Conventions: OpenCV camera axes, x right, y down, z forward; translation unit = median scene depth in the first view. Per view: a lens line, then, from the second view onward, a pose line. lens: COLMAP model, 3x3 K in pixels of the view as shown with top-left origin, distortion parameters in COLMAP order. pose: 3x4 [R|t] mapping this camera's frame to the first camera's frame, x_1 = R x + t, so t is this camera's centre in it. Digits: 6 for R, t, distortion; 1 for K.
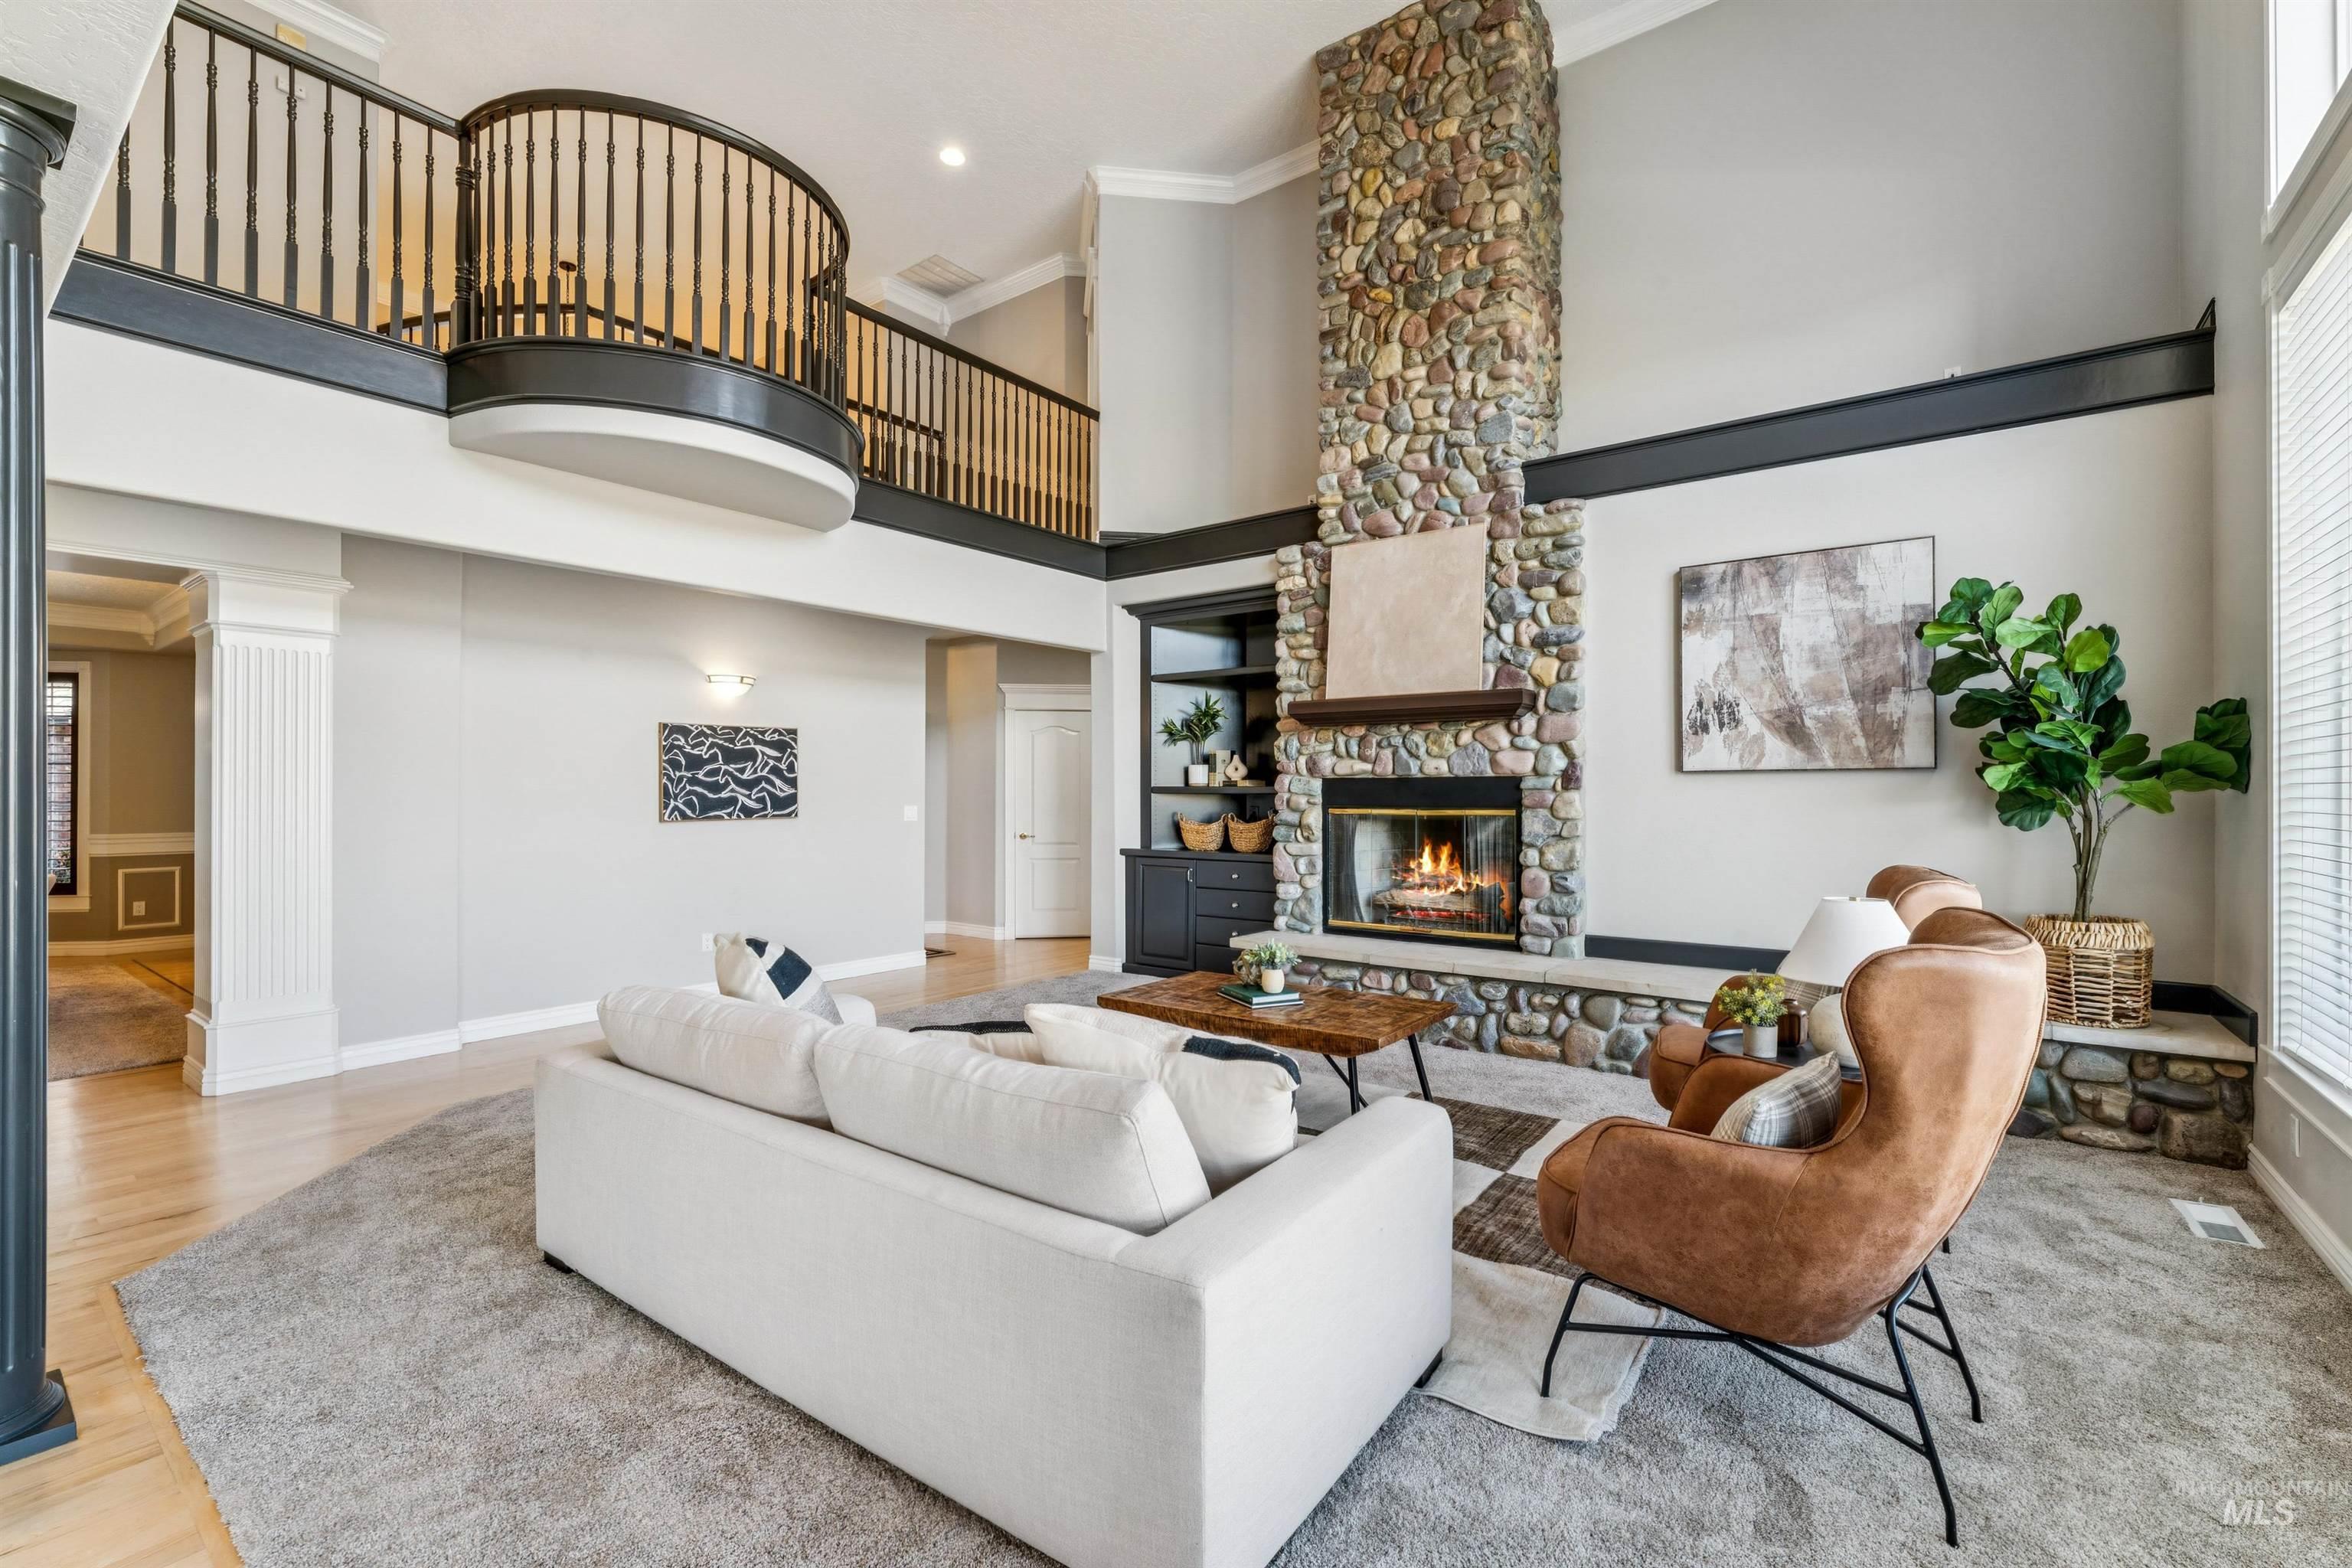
lens RADIAL K [[1015.6, 0, 1172.5], [0, 1015.6, 789.2], [0, 0, 1]] dist [-0.001341, -0.000106]
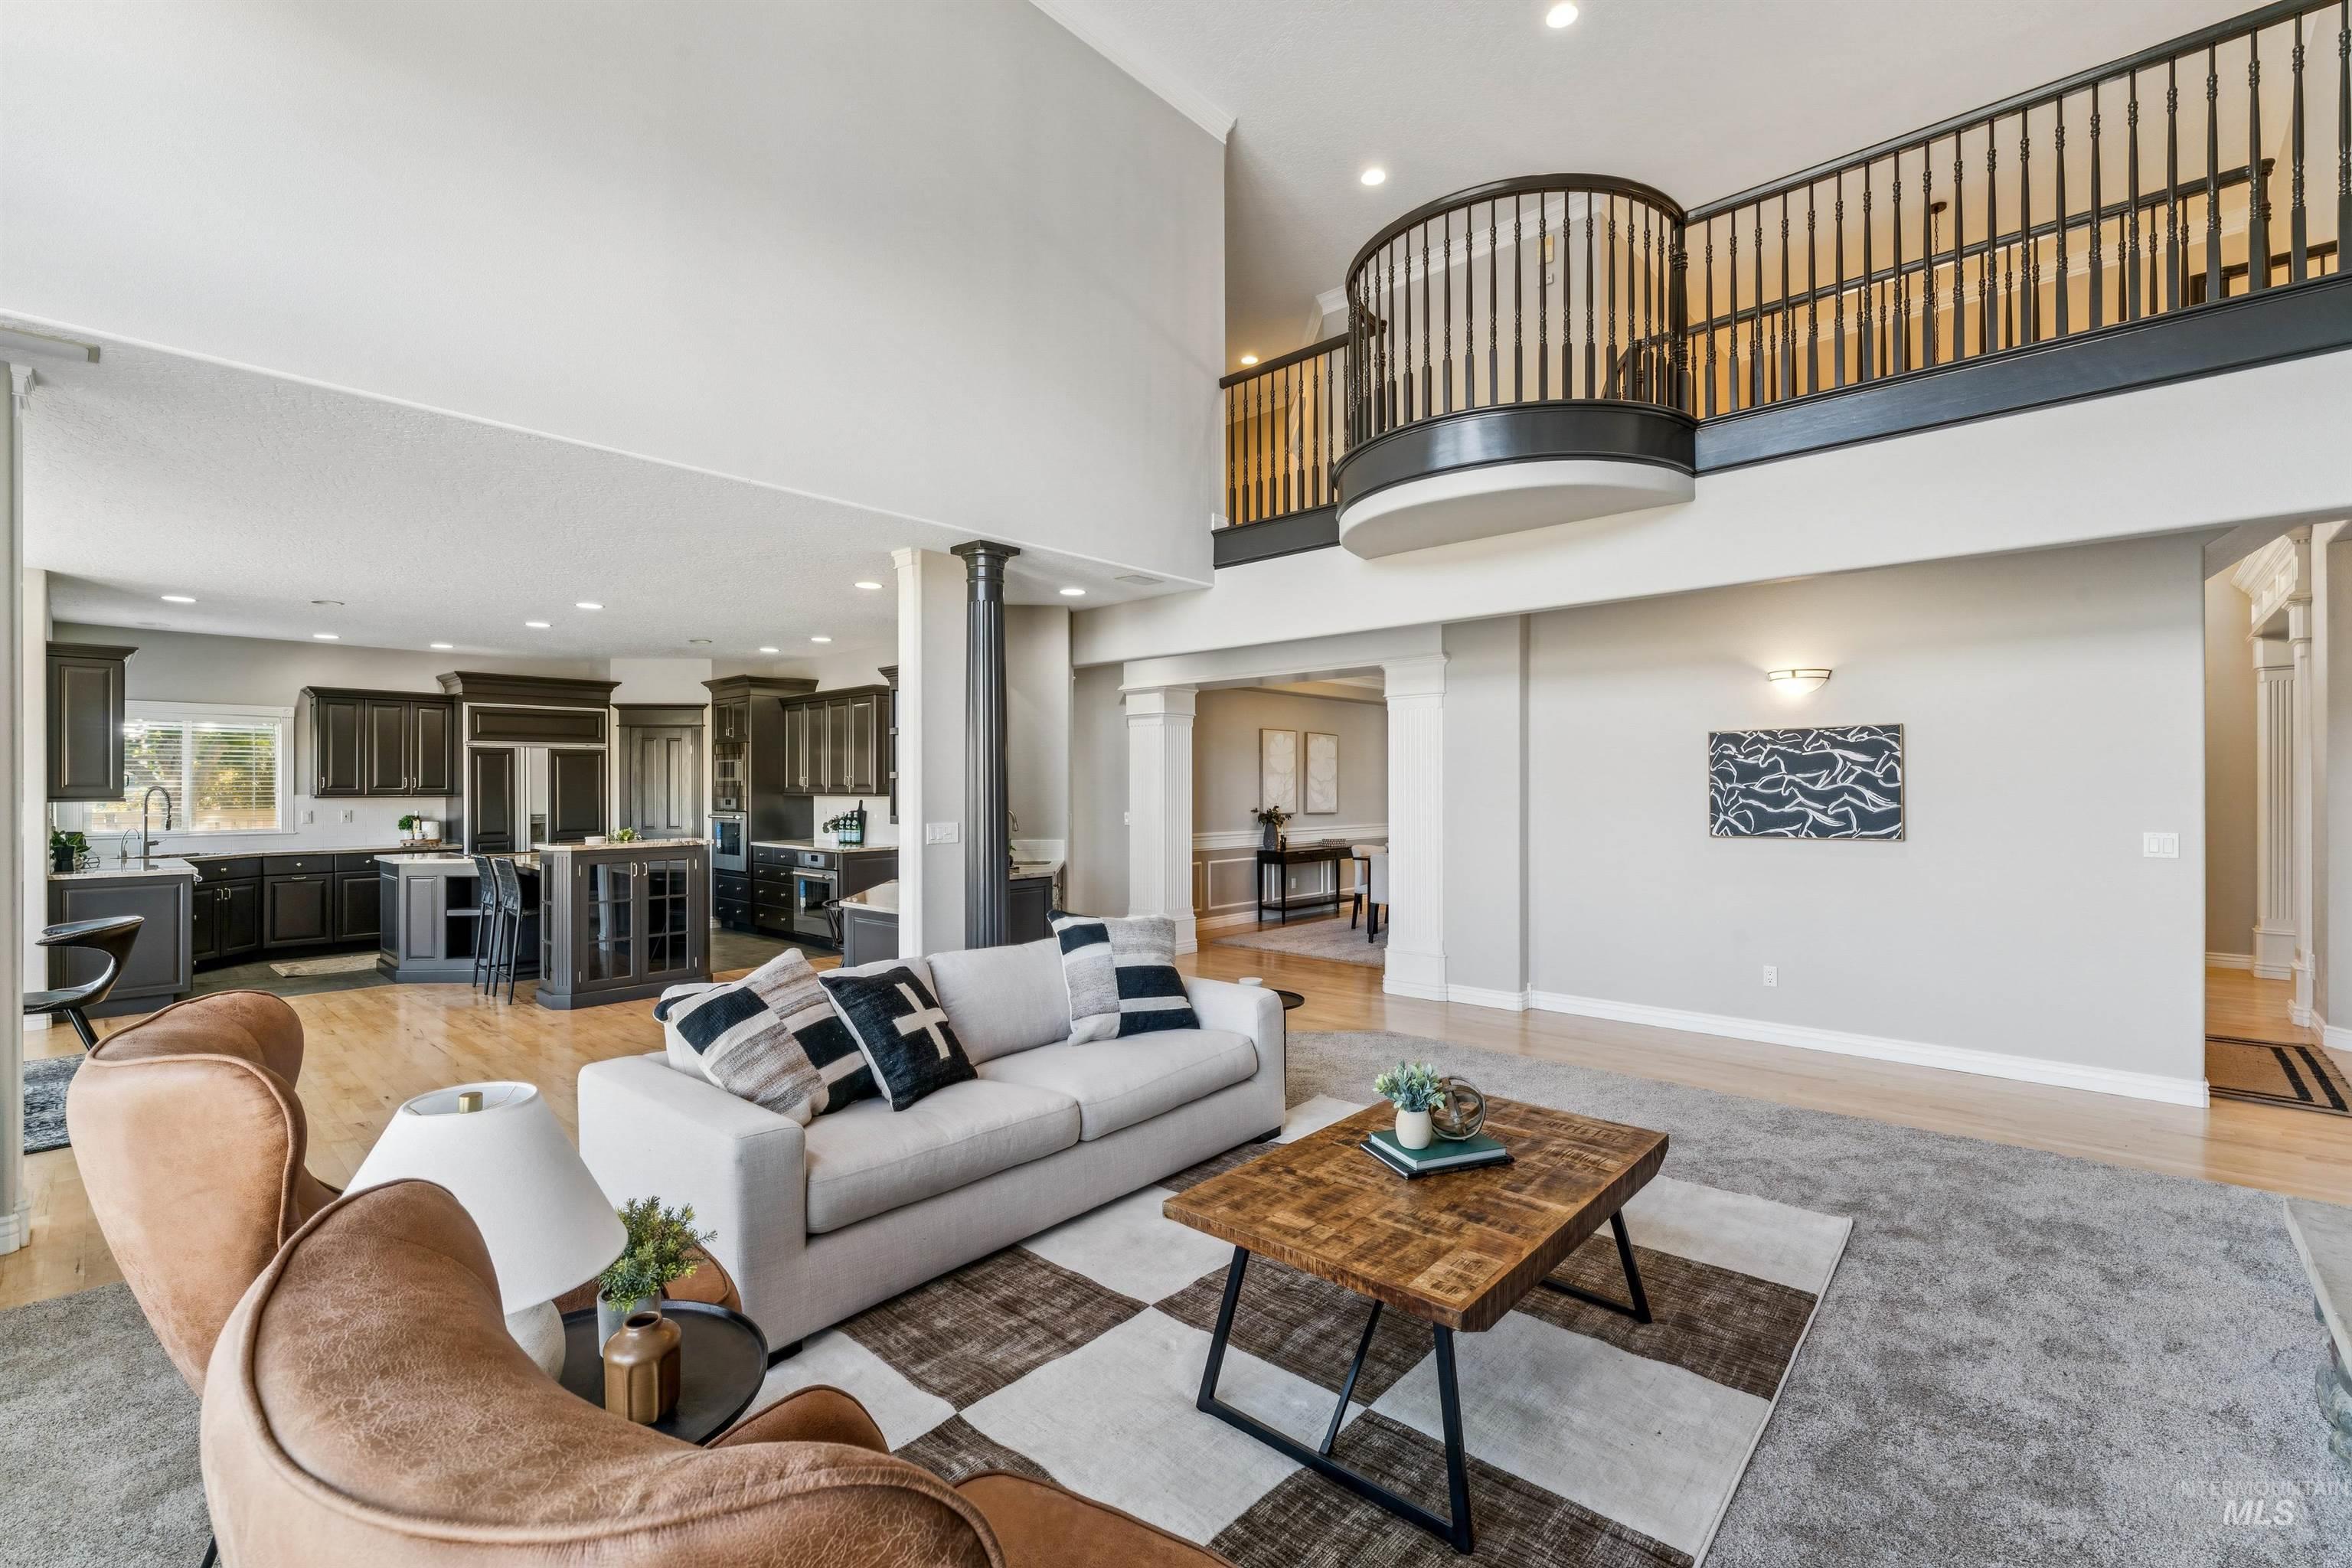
lens RADIAL K [[1015.6, 0, 1176.4], [0, 1015.6, 784.4], [0, 0, 1]] dist [-0.001341, -0.000106]
pose [[-0.088669, -0.004705, -0.996050, 0.457980], [0.003115, 0.999983, -0.005001, -0.012650], [0.996056, -0.003547, -0.088653, 0.549580]]
